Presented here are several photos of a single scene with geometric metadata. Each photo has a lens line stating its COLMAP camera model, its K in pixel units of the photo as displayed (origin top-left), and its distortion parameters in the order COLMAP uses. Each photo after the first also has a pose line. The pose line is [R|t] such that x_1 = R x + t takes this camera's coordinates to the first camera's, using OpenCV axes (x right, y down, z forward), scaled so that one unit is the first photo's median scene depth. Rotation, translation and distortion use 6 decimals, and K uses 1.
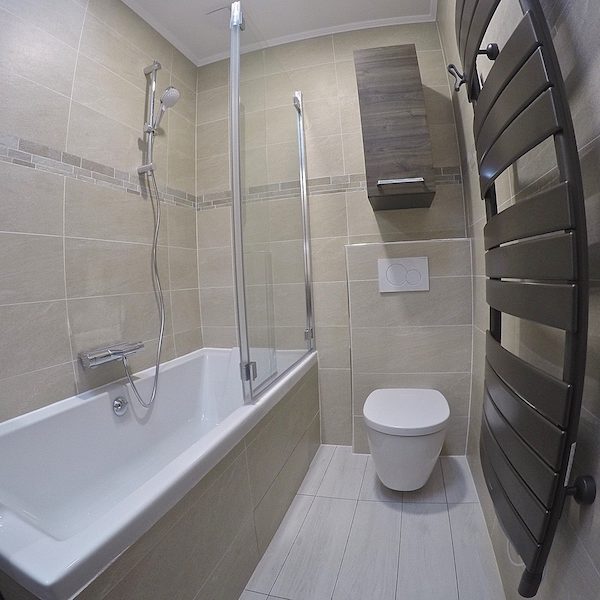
lens RADIAL K [[348.7, 0, 300.0], [0, 348.7, 300.0], [0, 0, 1]] dist [-0.248450, 0.063678]
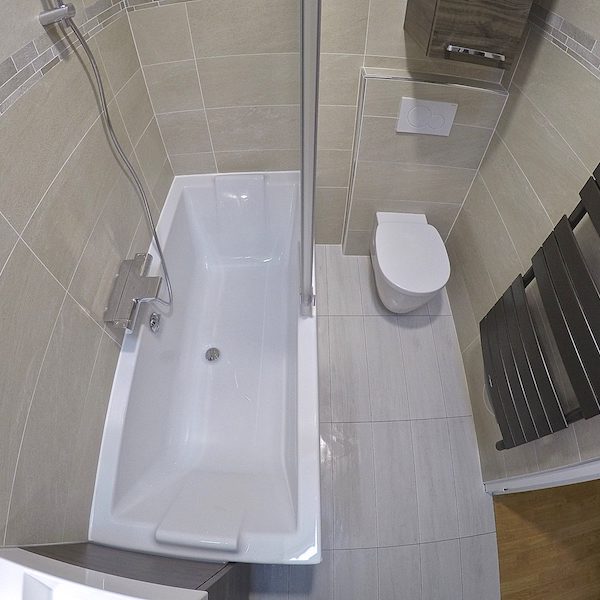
lens RADIAL K [[342.9, 0, 300.0], [0, 342.9, 300.0], [0, 0, 1]] dist [-0.224539, 0.042607]
pose [[0.960164, -0.211159, 0.183021, -0.268717], [-0.024328, 0.589309, 0.807541, -0.456205], [-0.278376, -0.779824, 0.560697, 0.310675]]
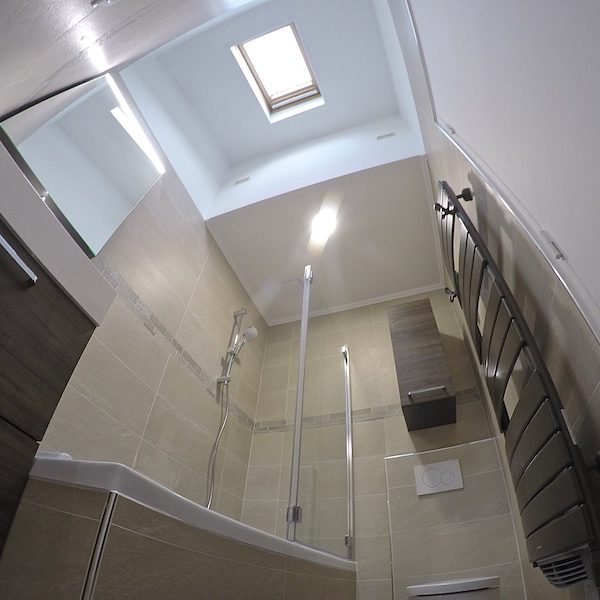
lens RADIAL K [[348.7, 0, 300.0], [0, 348.7, 300.0], [0, 0, 1]] dist [-0.248450, 0.063678]
pose [[0.991748, 0.015554, -0.127259, -0.016614], [-0.106651, 0.650958, -0.751584, 0.370583], [0.071150, 0.758954, 0.647245, -0.100081]]
